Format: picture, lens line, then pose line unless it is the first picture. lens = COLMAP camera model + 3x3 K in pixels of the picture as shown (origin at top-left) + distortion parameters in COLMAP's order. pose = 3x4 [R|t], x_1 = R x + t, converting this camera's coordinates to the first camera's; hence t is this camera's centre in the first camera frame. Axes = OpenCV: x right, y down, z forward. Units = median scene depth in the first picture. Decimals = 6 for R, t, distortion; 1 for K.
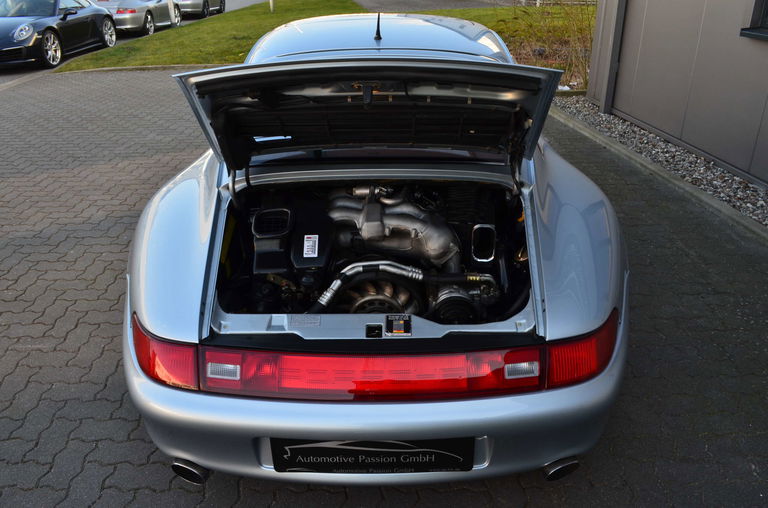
lens RADIAL K [[598.4, 0, 386.1], [0, 598.4, 258.3], [0, 0, 1]] dist [-0.079113, -0.004163]
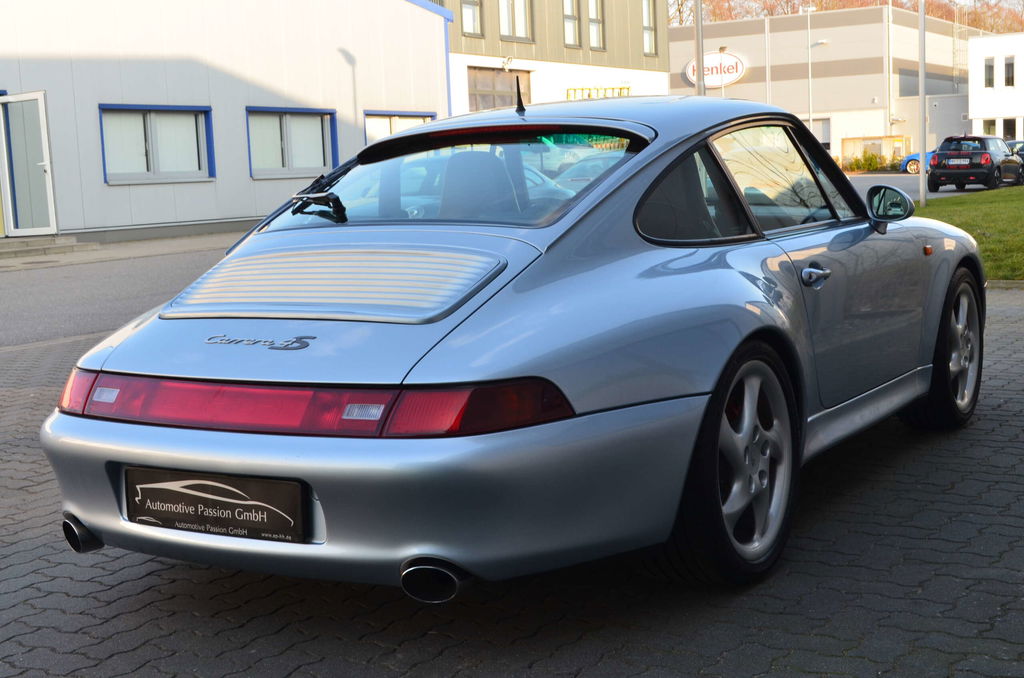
lens RADIAL K [[1438.3, 0, 513.2], [0, 1438.3, 342.7], [0, 0, 1]] dist [-0.030734, 0.000000]
pose [[0.854179, 0.030901, -0.519060, 0.781802], [-0.196423, 0.943446, -0.267073, 0.320649], [0.481452, 0.330084, 0.811941, -0.296406]]
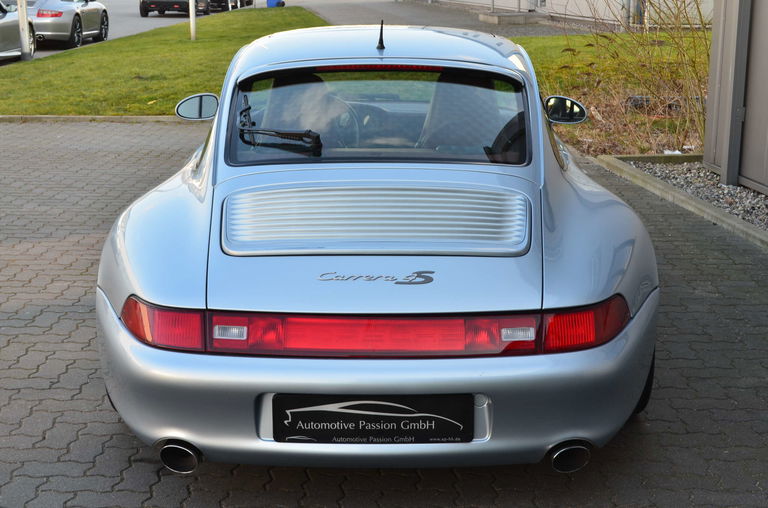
lens RADIAL K [[1187.5, 0, 383.2], [0, 1187.5, 249.6], [0, 0, 1]] dist [-0.012924, 0.000000]
pose [[0.999946, 0.009736, -0.003624, -0.000479], [-0.010304, 0.973868, -0.226882, 0.282415], [0.001321, 0.226907, 0.973915, -0.575074]]
